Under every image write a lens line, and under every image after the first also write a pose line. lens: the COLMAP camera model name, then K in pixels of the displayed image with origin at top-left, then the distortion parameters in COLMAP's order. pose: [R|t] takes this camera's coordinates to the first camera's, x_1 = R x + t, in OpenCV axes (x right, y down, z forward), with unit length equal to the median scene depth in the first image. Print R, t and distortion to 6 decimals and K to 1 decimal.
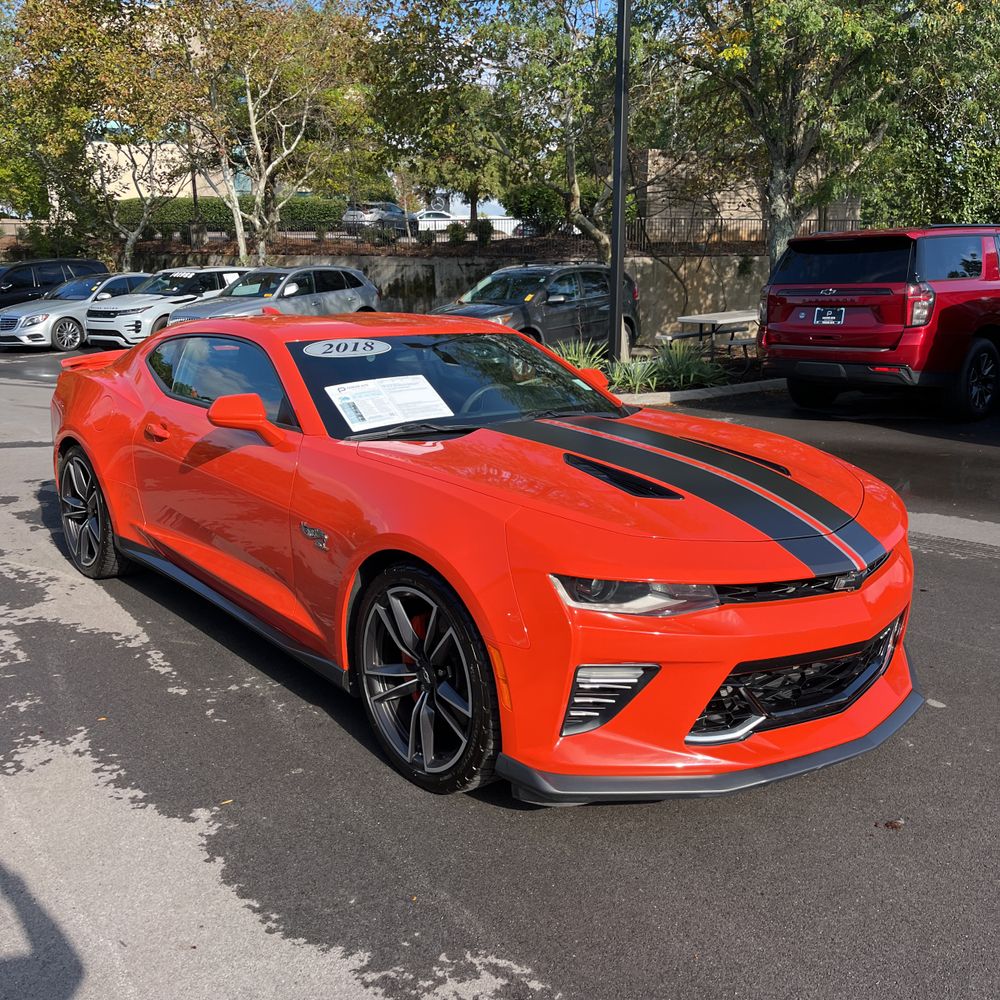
lens RADIAL K [[1019.2, 0, 485.0], [0, 1019.2, 509.6], [0, 0, 1]] dist [0.019048, 0.000000]
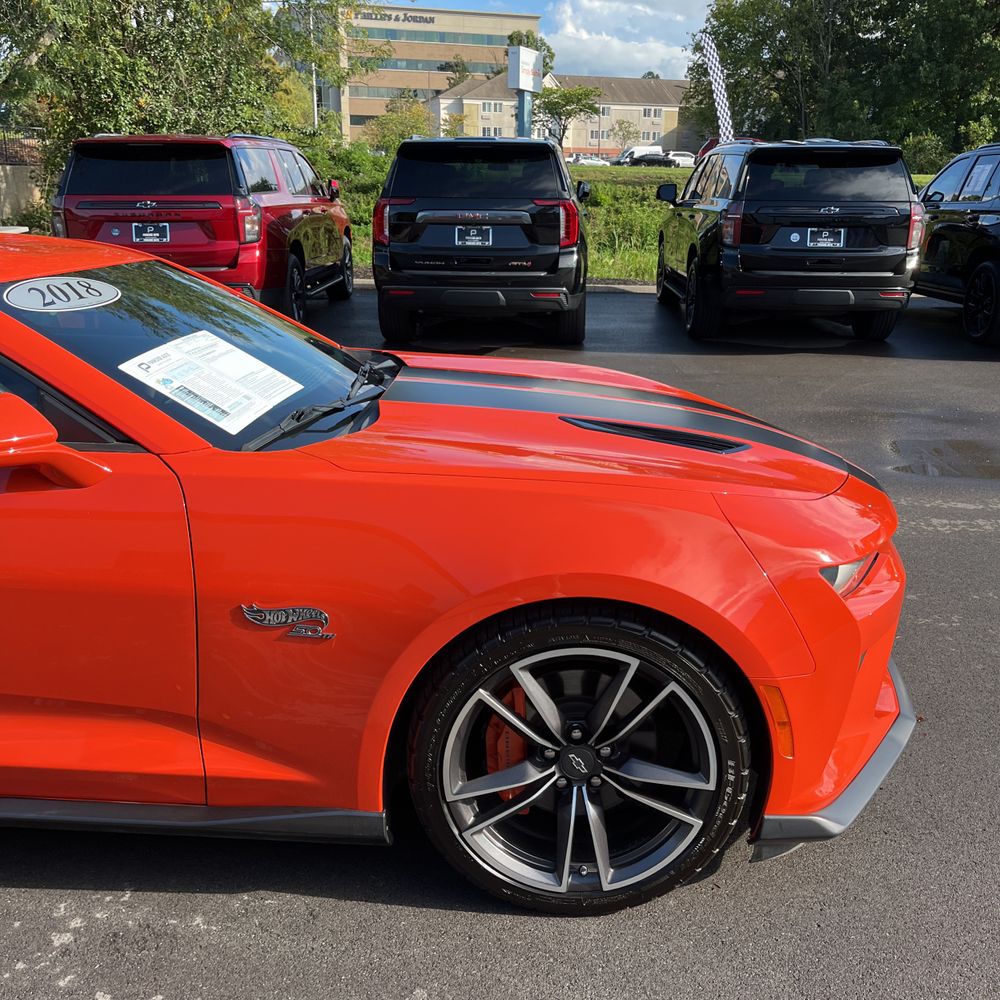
lens RADIAL K [[1019.2, 0, 510.5], [0, 1019.2, 512.1], [0, 0, 1]] dist [0.019048, 0.000000]
pose [[0.642312, -0.217385, 0.734969, -0.095053], [0.155235, 0.975958, 0.152998, -0.020652], [-0.750558, 0.015821, 0.660615, 0.094003]]
